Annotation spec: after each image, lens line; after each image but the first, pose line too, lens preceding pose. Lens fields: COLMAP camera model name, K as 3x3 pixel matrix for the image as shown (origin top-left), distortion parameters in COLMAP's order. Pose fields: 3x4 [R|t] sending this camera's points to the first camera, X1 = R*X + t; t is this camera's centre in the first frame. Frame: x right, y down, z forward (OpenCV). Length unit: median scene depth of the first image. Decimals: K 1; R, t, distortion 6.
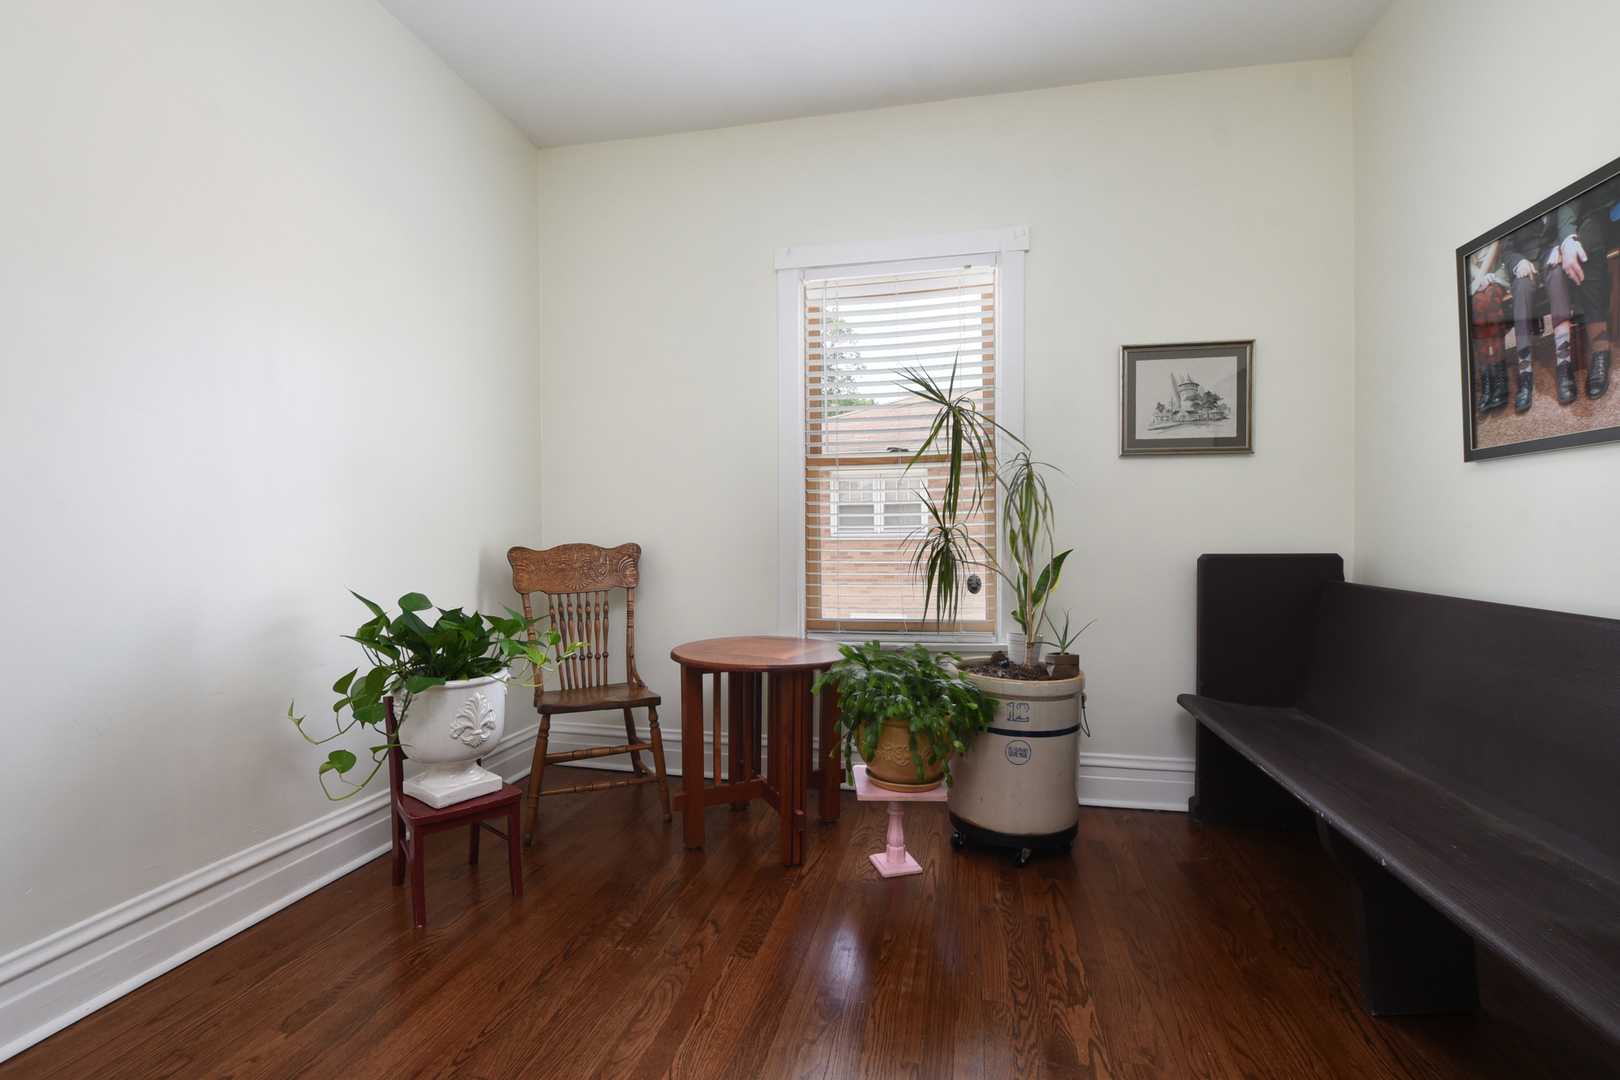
lens RADIAL K [[718.5, 0, 801.1], [0, 718.5, 537.5], [0, 0, 1]] dist [-0.036780, 0.007507]
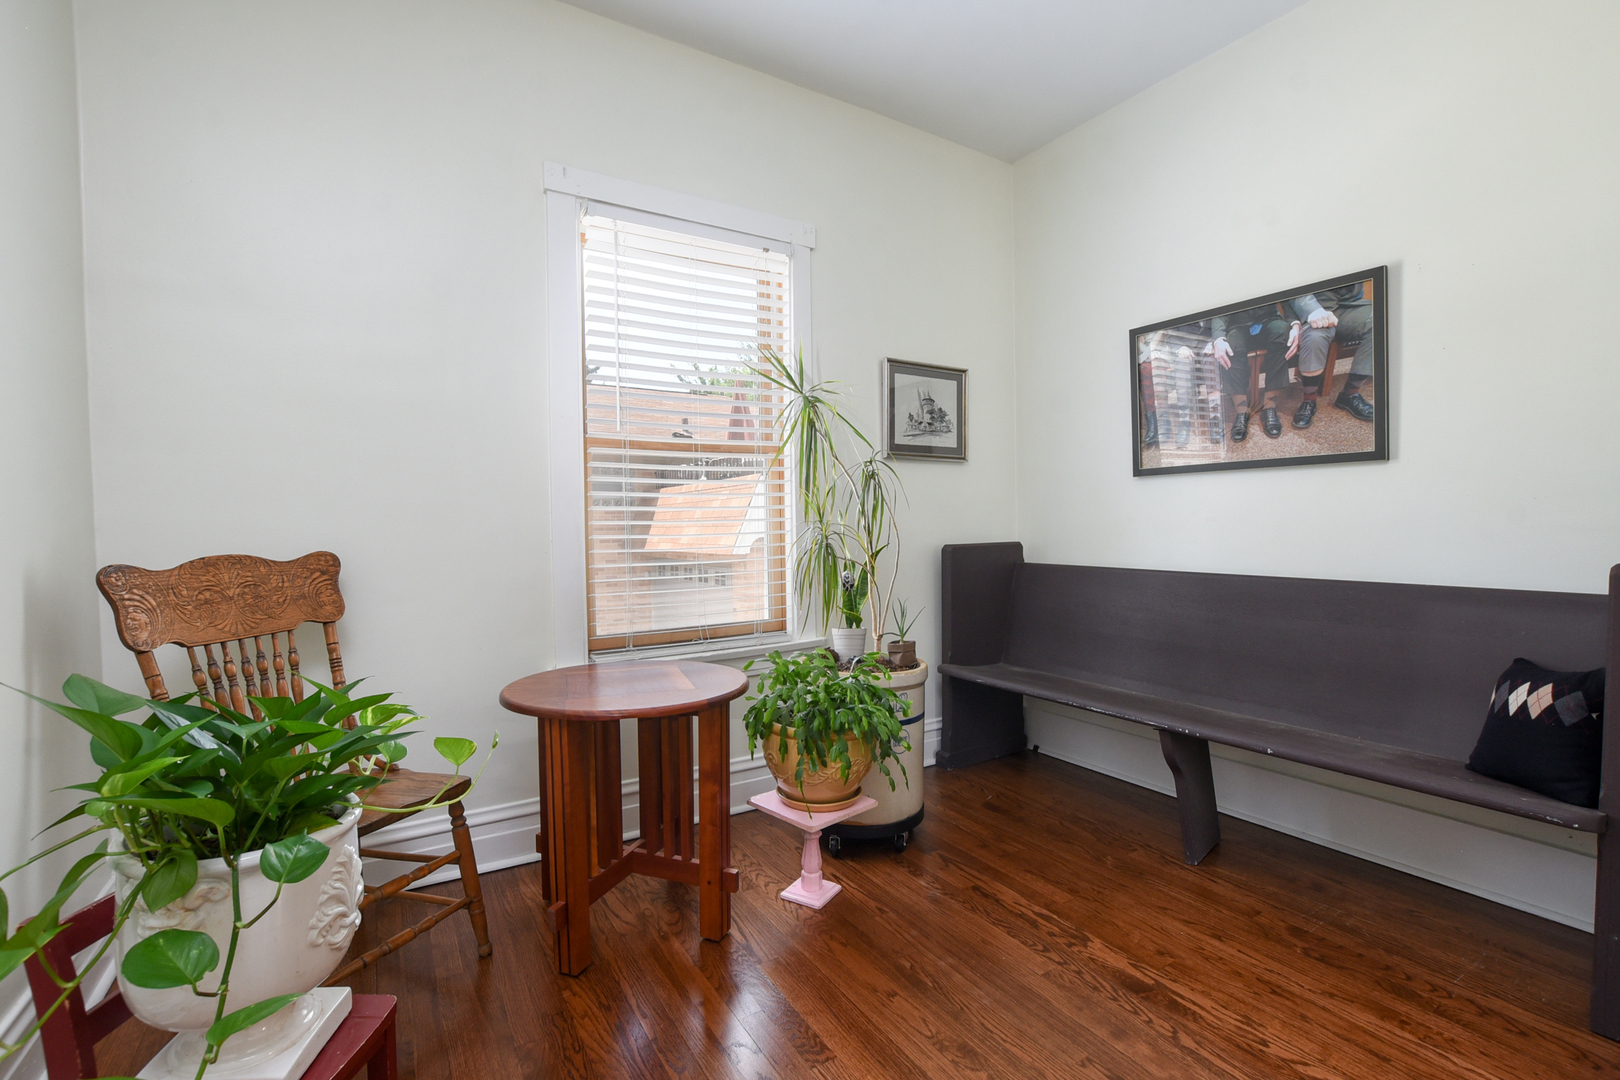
lens RADIAL K [[718.5, 0, 812.3], [0, 718.5, 536.9], [0, 0, 1]] dist [-0.036780, 0.007507]
pose [[0.718476, -0.019356, 0.695282, -0.418398], [0.014854, 0.999812, 0.012485, -0.007514], [-0.695393, 0.001357, 0.718628, 0.287693]]
